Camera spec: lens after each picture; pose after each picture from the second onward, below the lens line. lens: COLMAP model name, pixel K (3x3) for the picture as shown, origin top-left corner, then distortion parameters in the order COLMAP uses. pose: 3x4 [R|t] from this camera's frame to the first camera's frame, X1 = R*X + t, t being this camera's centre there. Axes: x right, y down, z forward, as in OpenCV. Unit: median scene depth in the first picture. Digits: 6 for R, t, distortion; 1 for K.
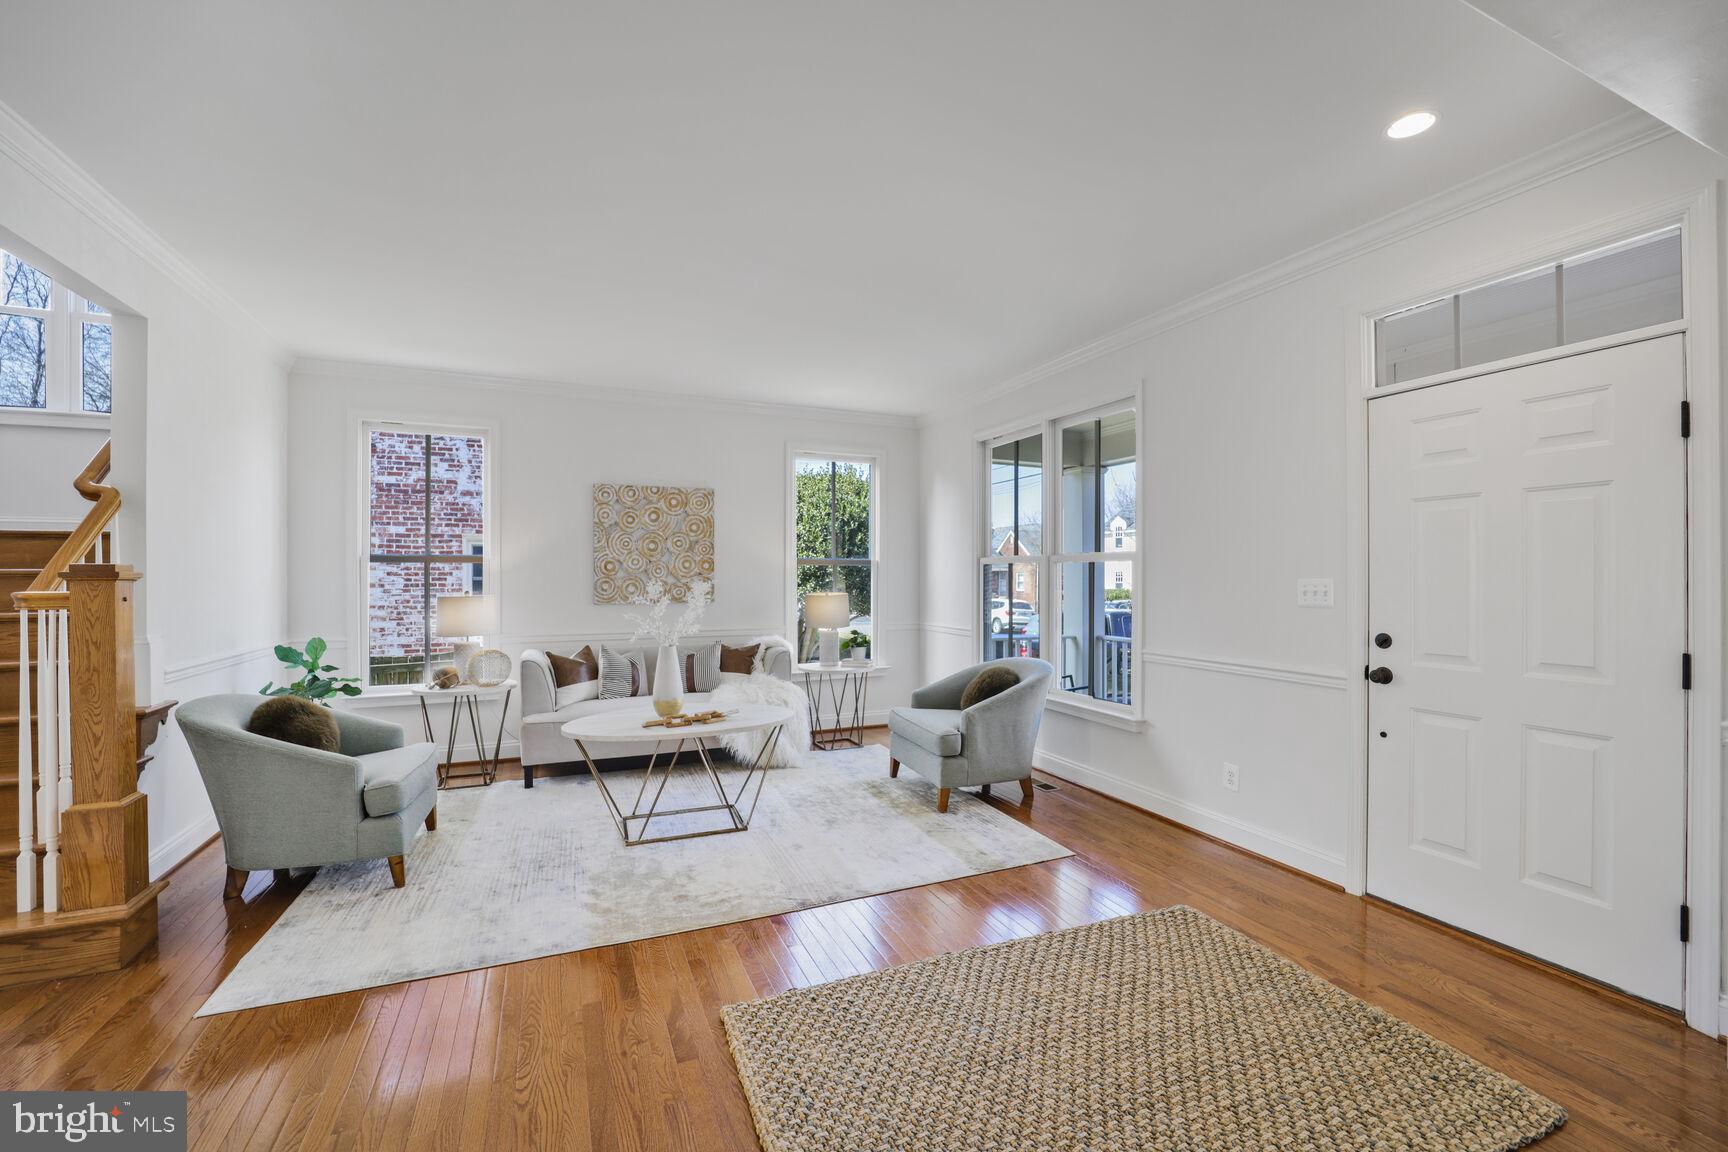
lens RADIAL K [[705.9, 0, 866.0], [0, 705.9, 579.9], [0, 0, 1]] dist [-0.016366, 0.000481]
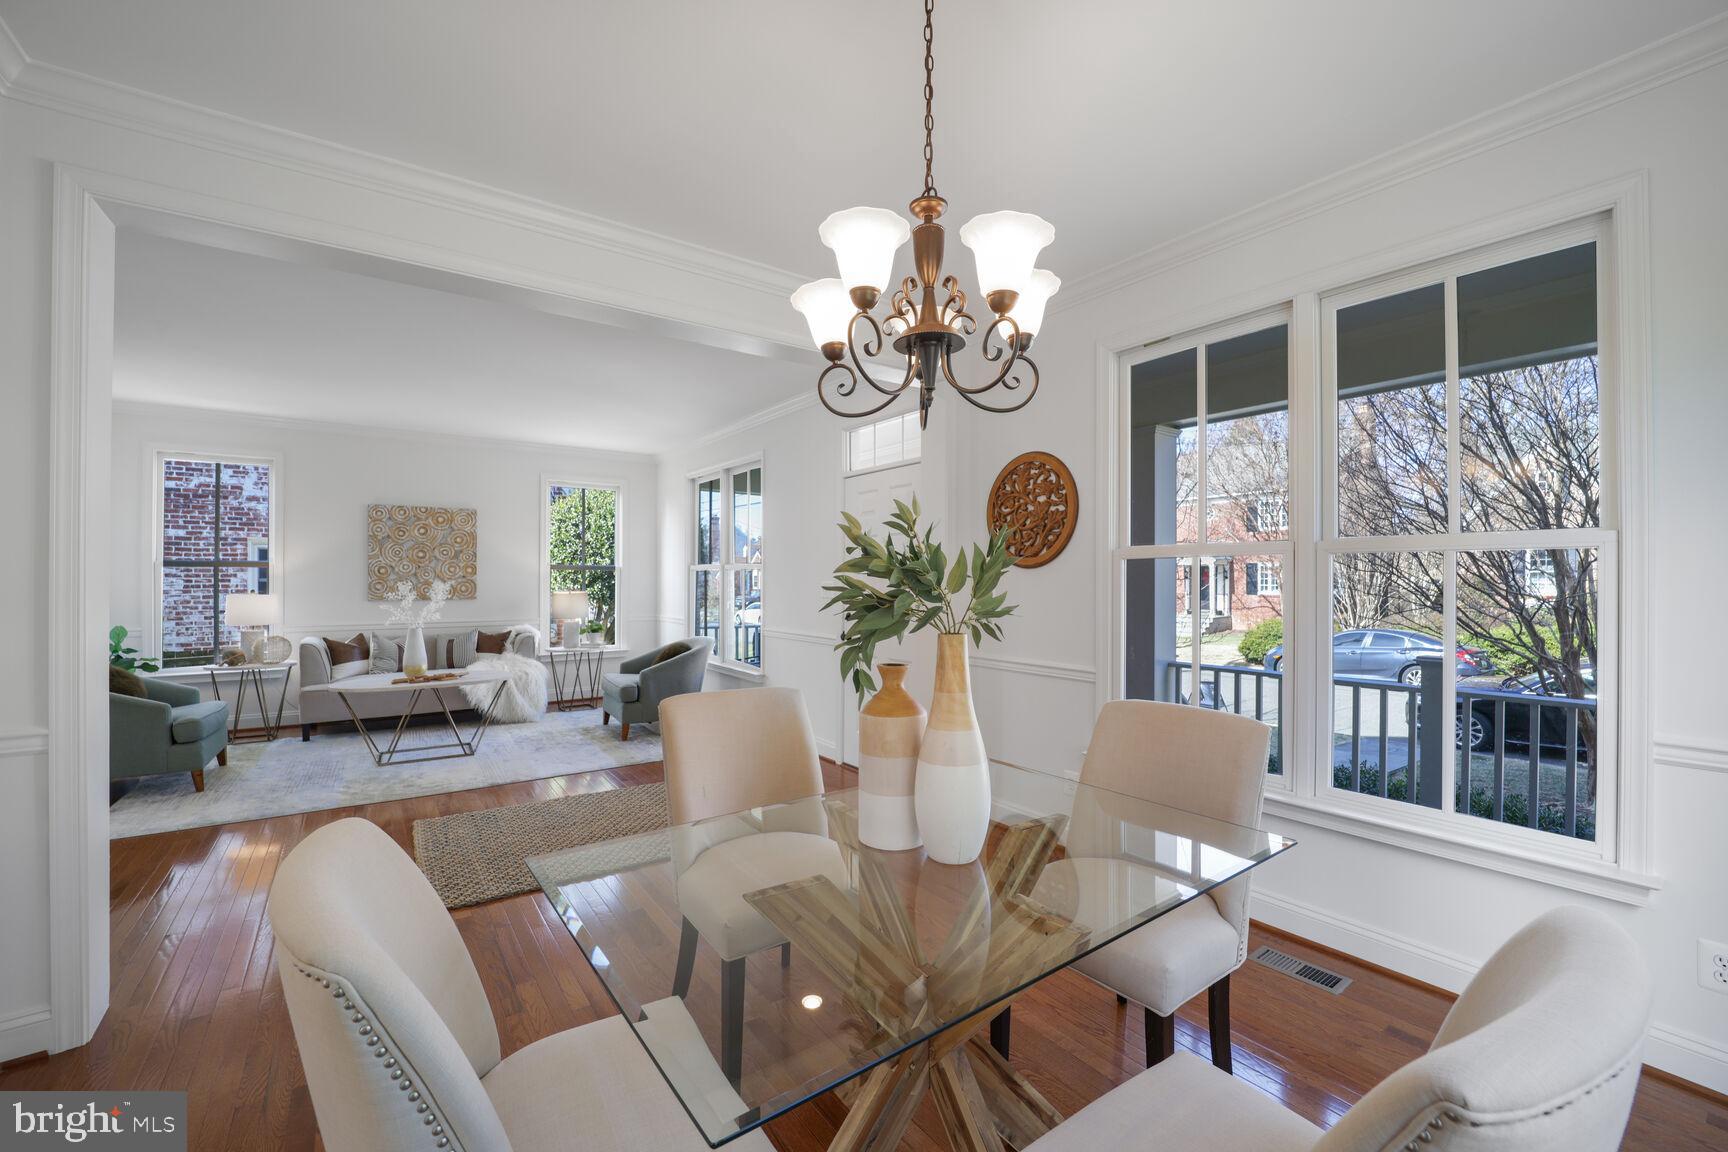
lens RADIAL K [[699.4, 0, 864.0], [0, 699.4, 576.0], [0, 0, 1]] dist [-0.021952, -0.000263]
pose [[0.977751, 0.002858, 0.209748, 0.245263], [-0.000959, 0.999958, -0.009157, 0.001169], [-0.209765, 0.008752, 0.977713, -0.435564]]
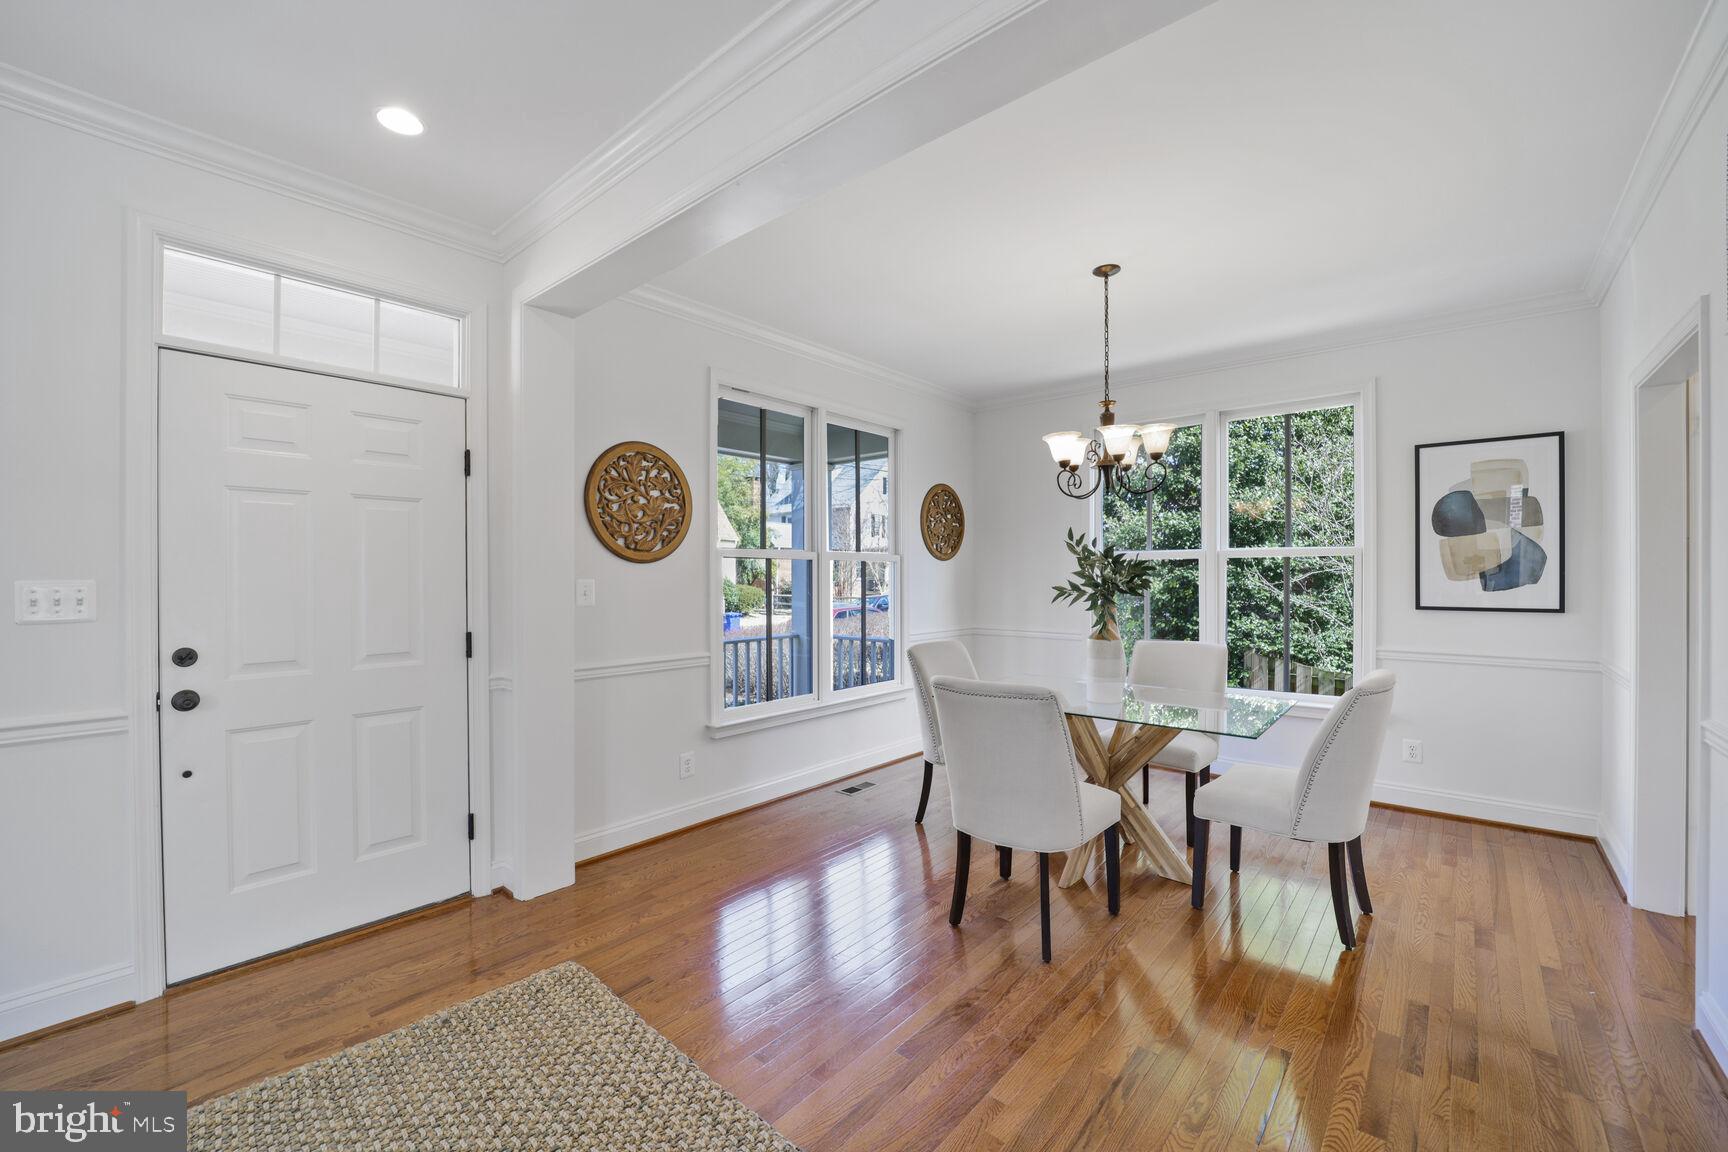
lens RADIAL K [[699.4, 0, 864.0], [0, 699.4, 576.0], [0, 0, 1]] dist [-0.021952, -0.000263]
pose [[-0.425127, 0.002451, 0.905130, -0.177424], [0.007240, 0.999974, 0.000692, -0.000350], [-0.905105, 0.006848, -0.425133, 0.376326]]
